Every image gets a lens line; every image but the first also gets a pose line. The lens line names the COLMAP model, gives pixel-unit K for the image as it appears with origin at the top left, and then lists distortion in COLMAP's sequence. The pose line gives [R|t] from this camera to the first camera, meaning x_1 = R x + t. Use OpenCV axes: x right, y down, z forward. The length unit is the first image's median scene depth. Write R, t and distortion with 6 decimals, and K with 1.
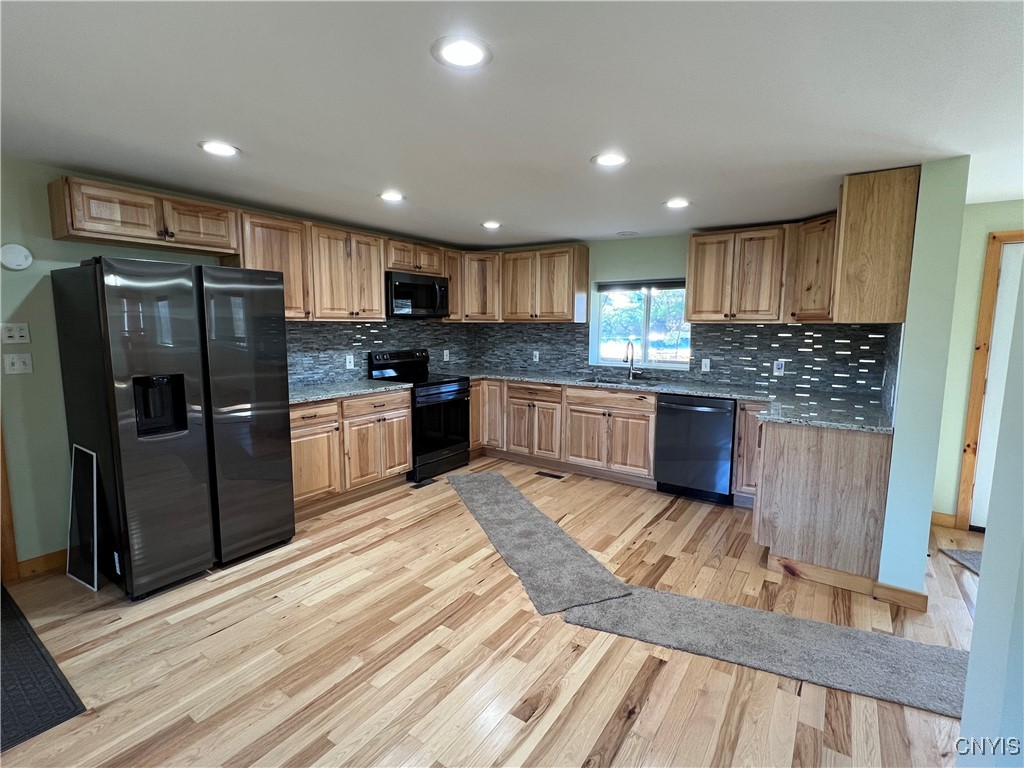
lens RADIAL K [[490.9, 0, 507.1], [0, 490.9, 385.4], [0, 0, 1]] dist [-0.005793, 0.001298]
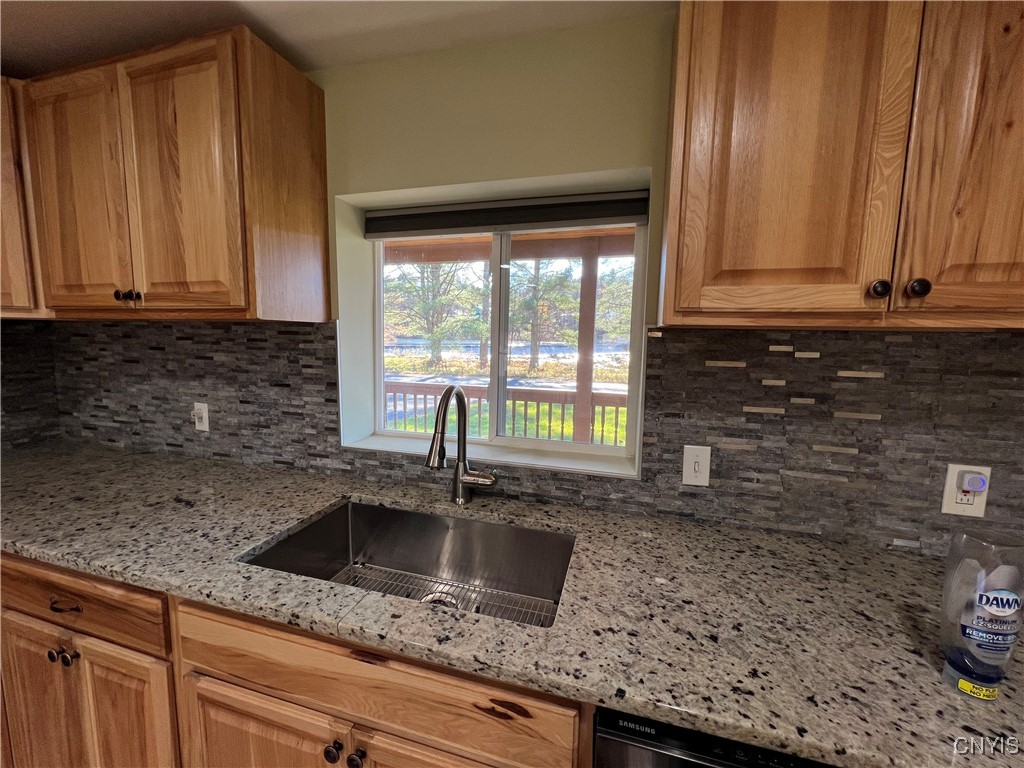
lens RADIAL K [[407.9, 0, 506.9], [0, 407.9, 382.6], [0, 0, 1]] dist [-0.000987, 0.000863]
pose [[0.946120, -0.025177, 0.322835, 0.213232], [0.027020, 0.999634, -0.001228, -0.095485], [-0.322686, 0.009885, 0.946454, 0.797562]]
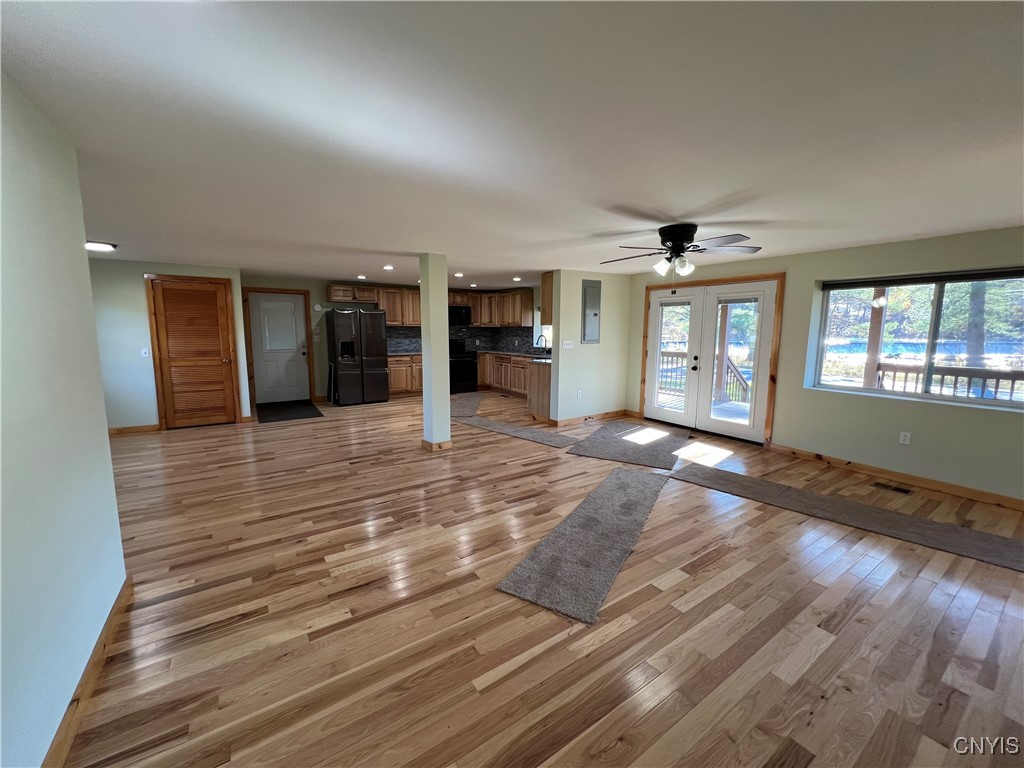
lens RADIAL K [[407.9, 0, 510.6], [0, 407.9, 380.7], [0, 0, 1]] dist [-0.000987, 0.000863]
pose [[0.932889, 0.043901, -0.357478, 0.799439], [-0.044268, 0.998994, 0.007161, 0.105247], [0.357433, 0.009145, 0.933894, -0.727064]]
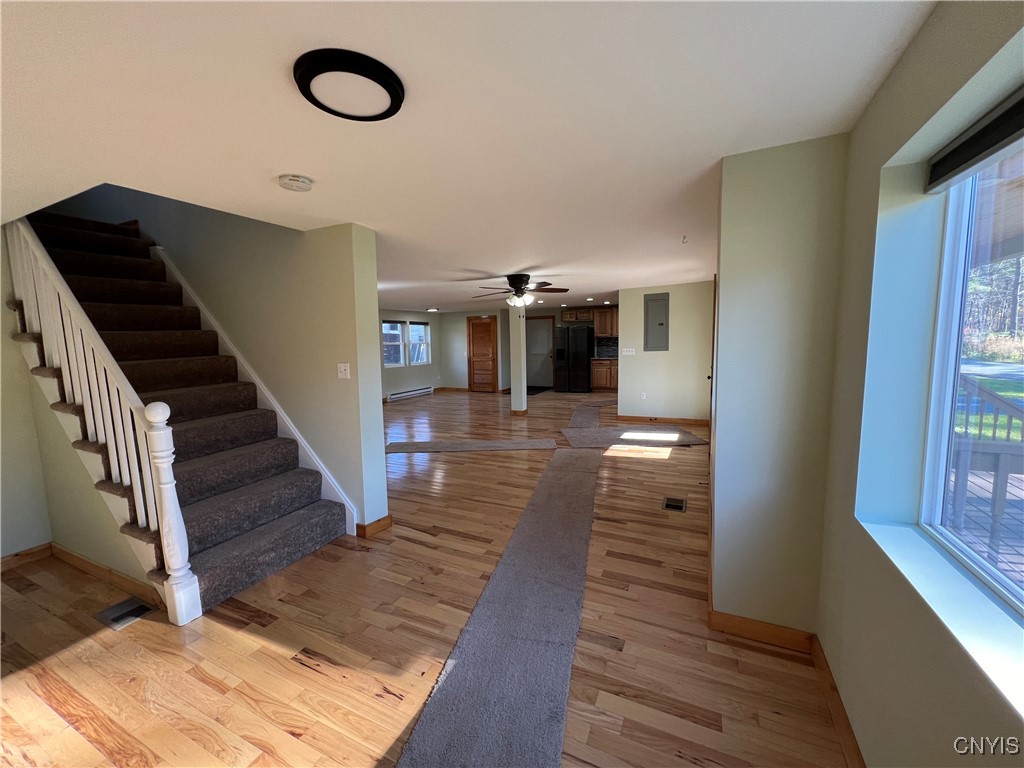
lens RADIAL K [[407.9, 0, 509.3], [0, 407.9, 385.2], [0, 0, 1]] dist [-0.000987, 0.000863]
pose [[0.160604, 0.096741, -0.982266, 1.941085], [-0.101603, 0.991519, 0.081040, 0.037330], [0.981776, 0.086786, 0.169071, -0.125875]]
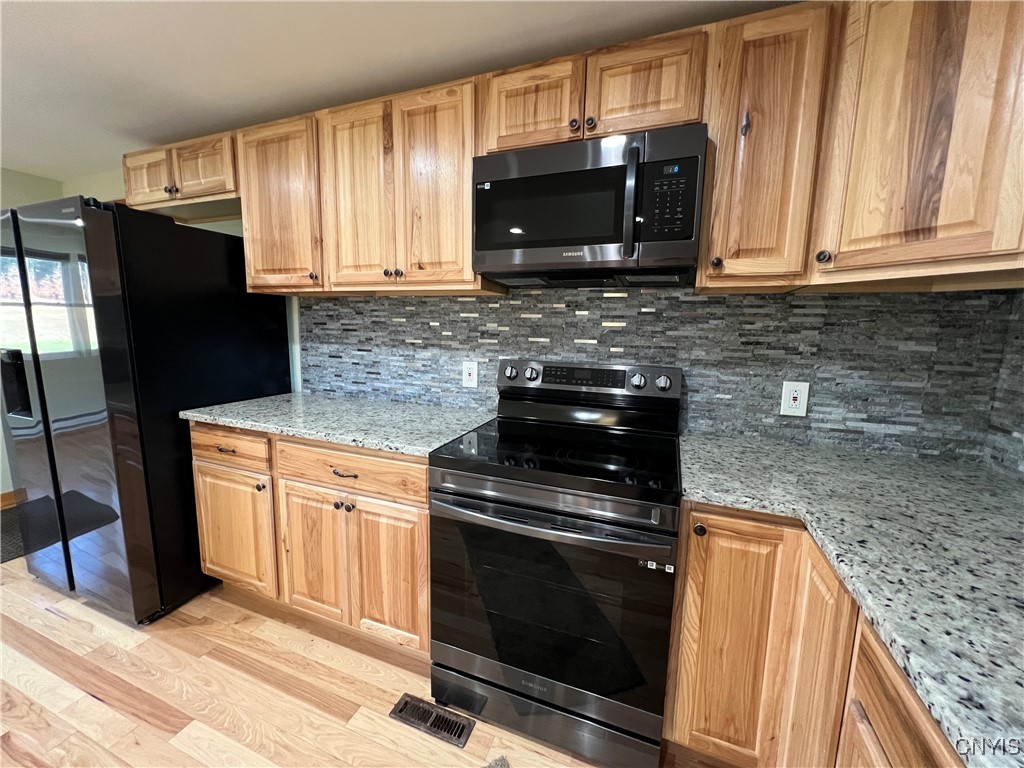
lens RADIAL K [[407.9, 0, 511.1], [0, 407.9, 382.7], [0, 0, 1]] dist [-0.000987, 0.000863]
pose [[0.230708, 0.133913, -0.963764, 0.108723], [-0.141339, 0.984591, 0.102973, -0.090061], [0.962703, 0.112461, 0.246080, 0.942234]]
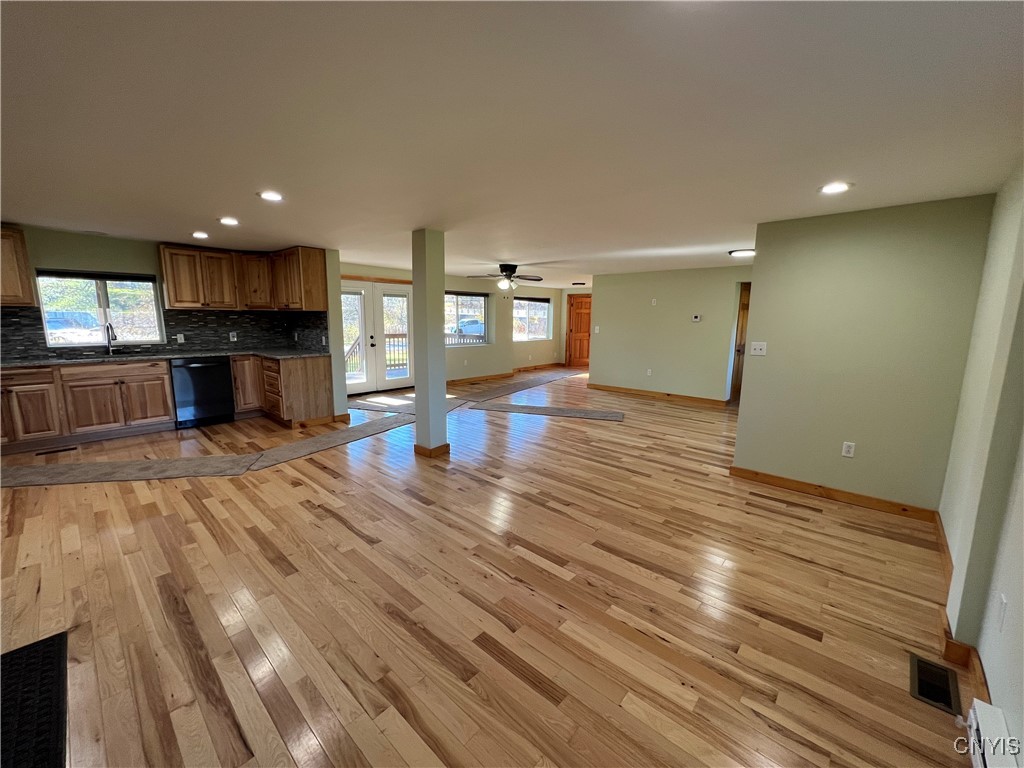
lens RADIAL K [[407.9, 0, 511.1], [0, 407.9, 378.9], [0, 0, 1]] dist [-0.000987, 0.000863]
pose [[0.127778, -0.156180, 0.979429, -0.659818], [0.112481, 0.983434, 0.142145, 0.014456], [-0.985404, 0.092005, 0.143229, -0.114491]]
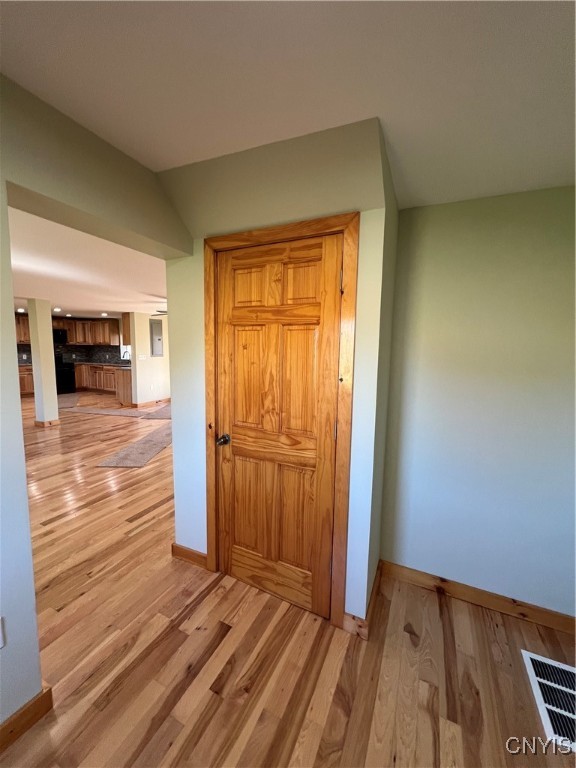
lens RADIAL K [[305.9, 0, 287.6], [0, 305.9, 383.1], [0, 0, 1]] dist [-0.000987, 0.000863]
pose [[0.986074, -0.006803, 0.166168, 0.991647], [0.008600, 0.999912, -0.010098, 0.150609], [-0.166085, 0.011386, 0.986046, -1.170747]]
